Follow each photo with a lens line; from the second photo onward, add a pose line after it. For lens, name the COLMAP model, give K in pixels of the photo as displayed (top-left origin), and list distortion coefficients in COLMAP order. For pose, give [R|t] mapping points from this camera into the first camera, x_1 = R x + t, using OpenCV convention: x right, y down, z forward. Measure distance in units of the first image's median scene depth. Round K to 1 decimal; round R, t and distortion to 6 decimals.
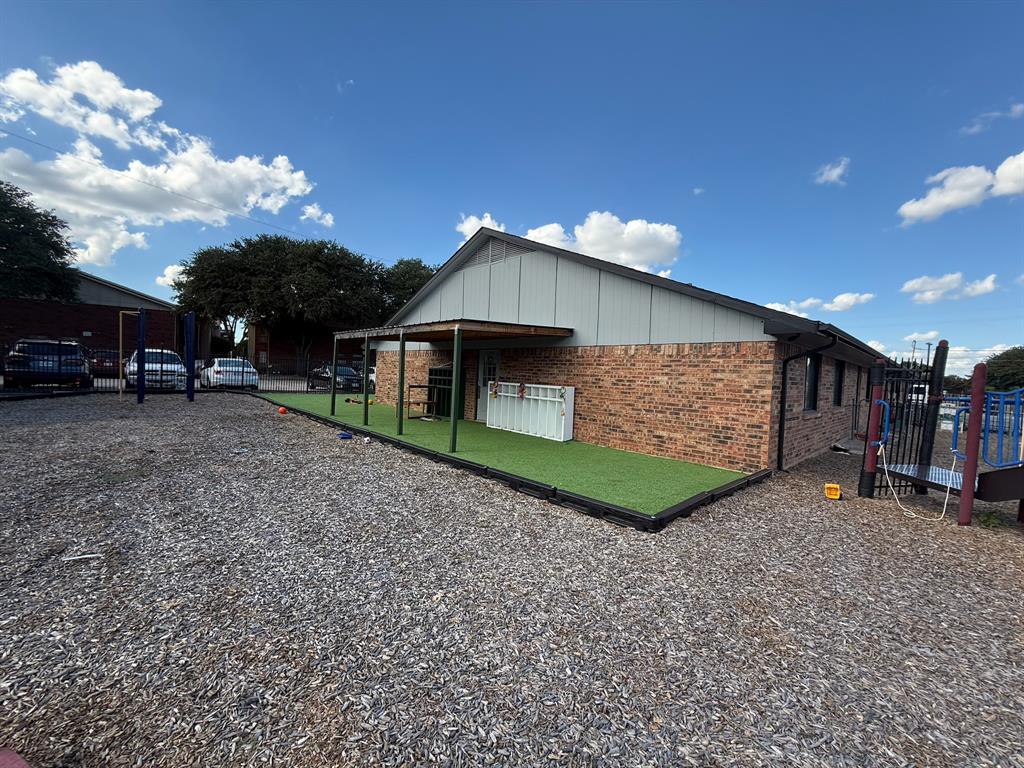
lens RADIAL K [[410.5, 0, 512.0], [0, 410.5, 384.0], [0, 0, 1]] dist [0.000929, 0.000406]
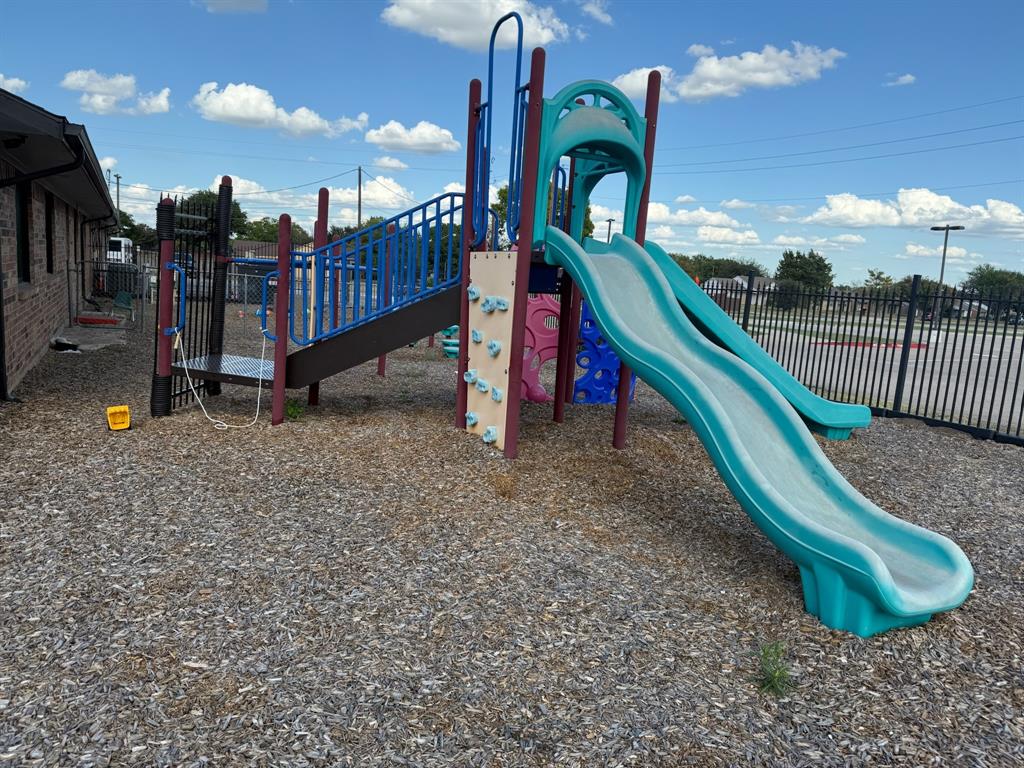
lens RADIAL K [[724.1, 0, 512.0], [0, 724.1, 384.0], [0, 0, 1]] dist [-0.000823, -0.004986]
pose [[0.271372, -0.175102, 0.946413, -0.068472], [-0.023233, 0.981833, 0.188317, -0.000656], [-0.962194, -0.073092, 0.262374, 0.201452]]
